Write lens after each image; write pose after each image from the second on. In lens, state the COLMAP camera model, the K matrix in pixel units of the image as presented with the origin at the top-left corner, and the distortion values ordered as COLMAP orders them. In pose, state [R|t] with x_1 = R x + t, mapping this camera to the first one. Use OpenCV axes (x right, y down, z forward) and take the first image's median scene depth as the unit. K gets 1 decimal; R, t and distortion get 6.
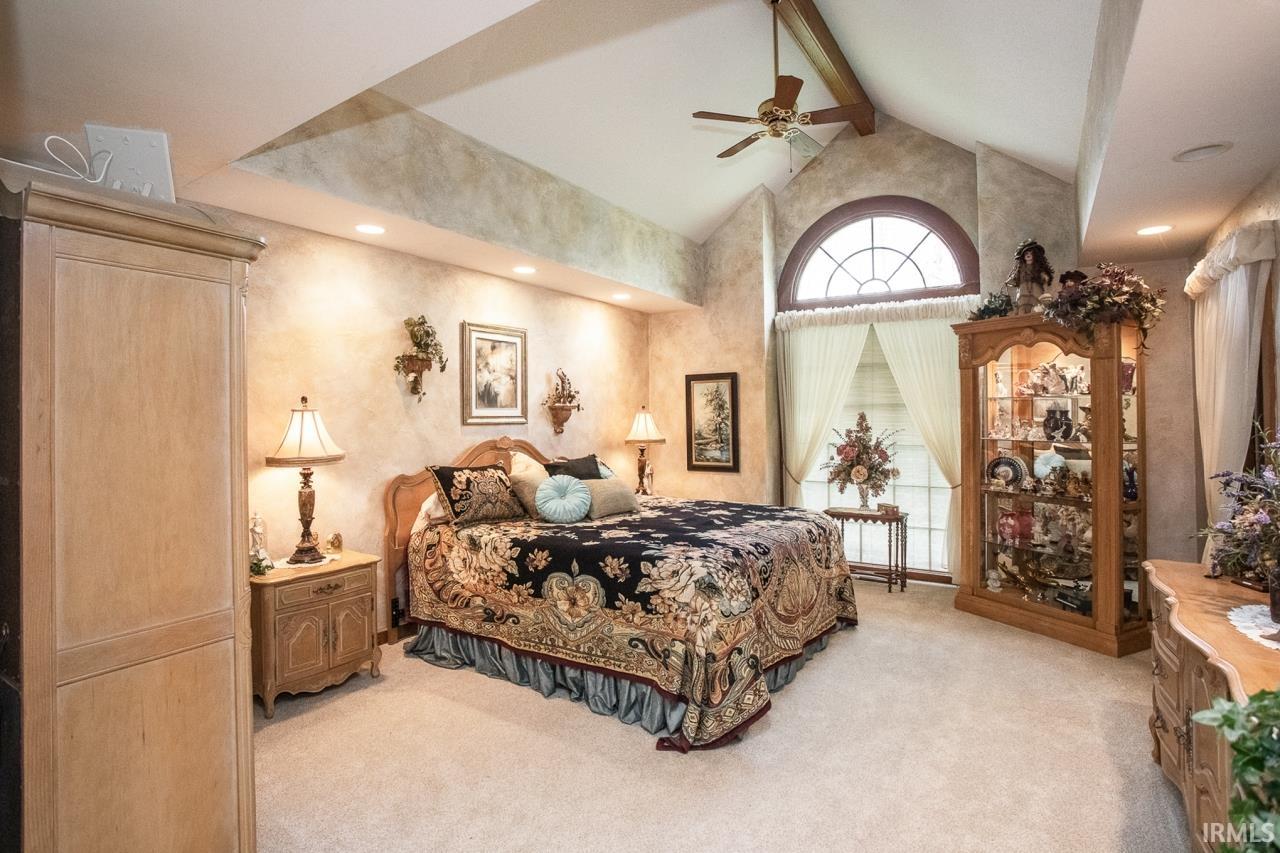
lens RADIAL K [[627.1, 0, 637.0], [0, 627.1, 390.6], [0, 0, 1]] dist [-0.040360, 0.000084]
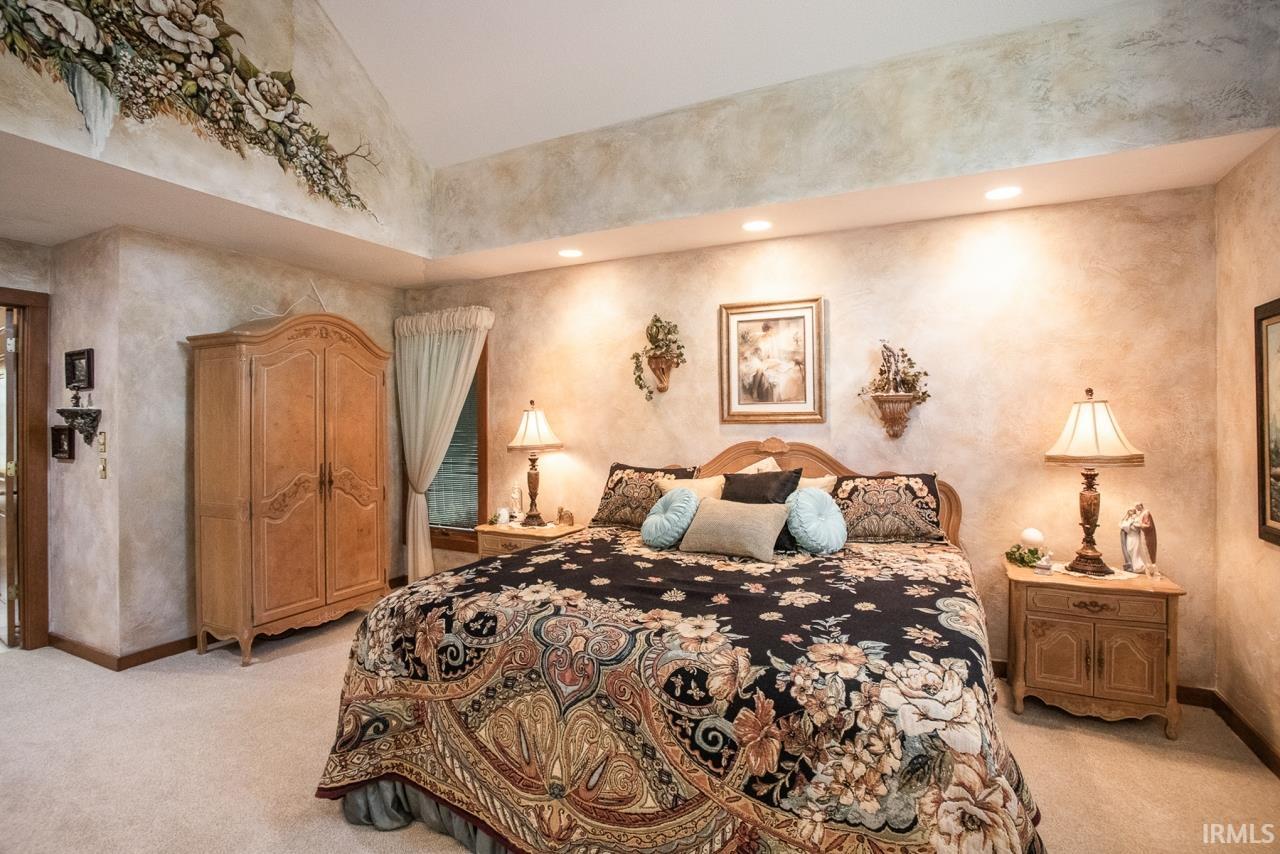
lens RADIAL K [[622.1, 0, 631.6], [0, 622.1, 412.5], [0, 0, 1]] dist [-0.072559, 0.031230]
pose [[0.126608, -0.009307, -0.991909, 0.542362], [0.047911, 0.998846, -0.003257, 0.034063], [0.990795, -0.047111, 0.126908, 0.710033]]
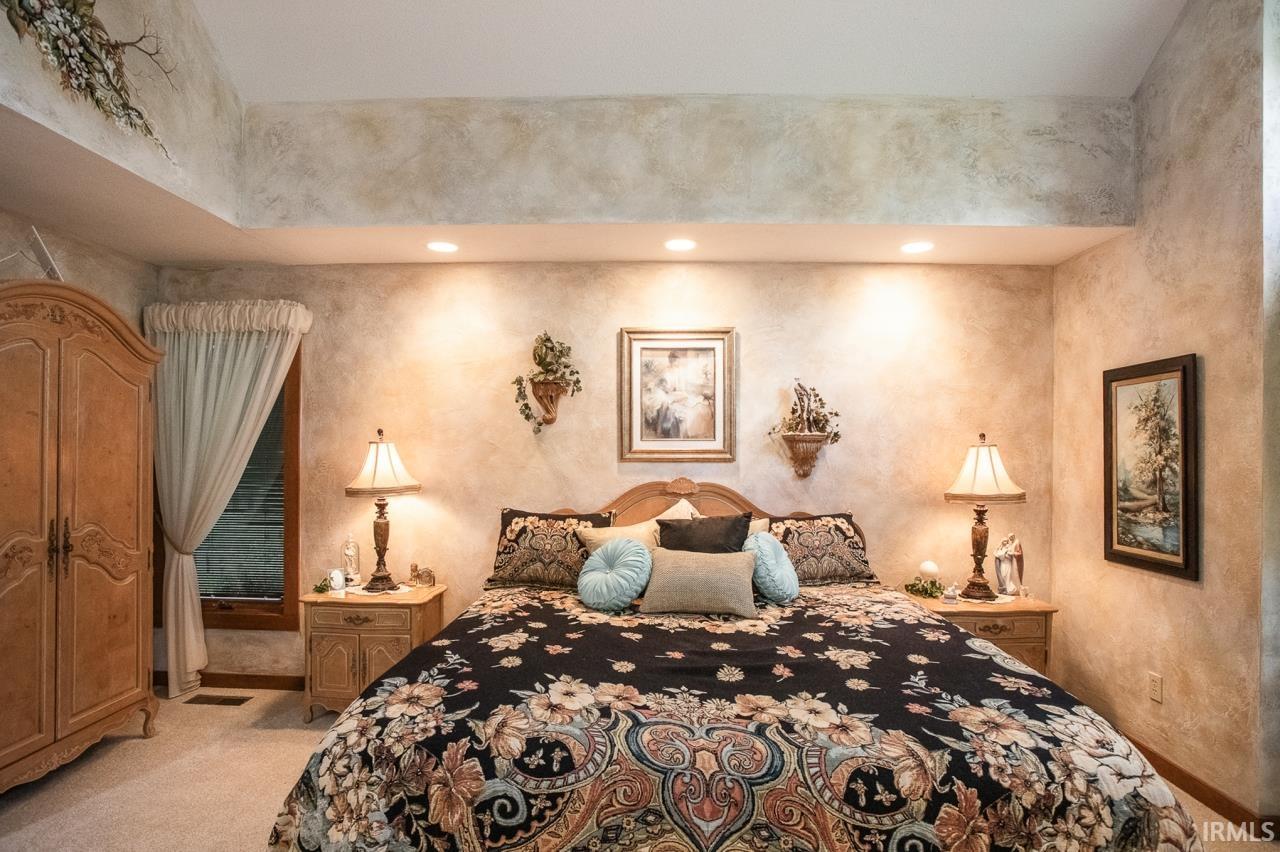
lens RADIAL K [[644.4, 0, 642.6], [0, 644.4, 445.7], [0, 0, 1]] dist [-0.065691, 0.027407]
pose [[0.538229, -0.001220, -0.842798, 0.396714], [0.027643, 0.999486, 0.016207, 0.021900], [0.842345, -0.032021, 0.537986, 0.544731]]
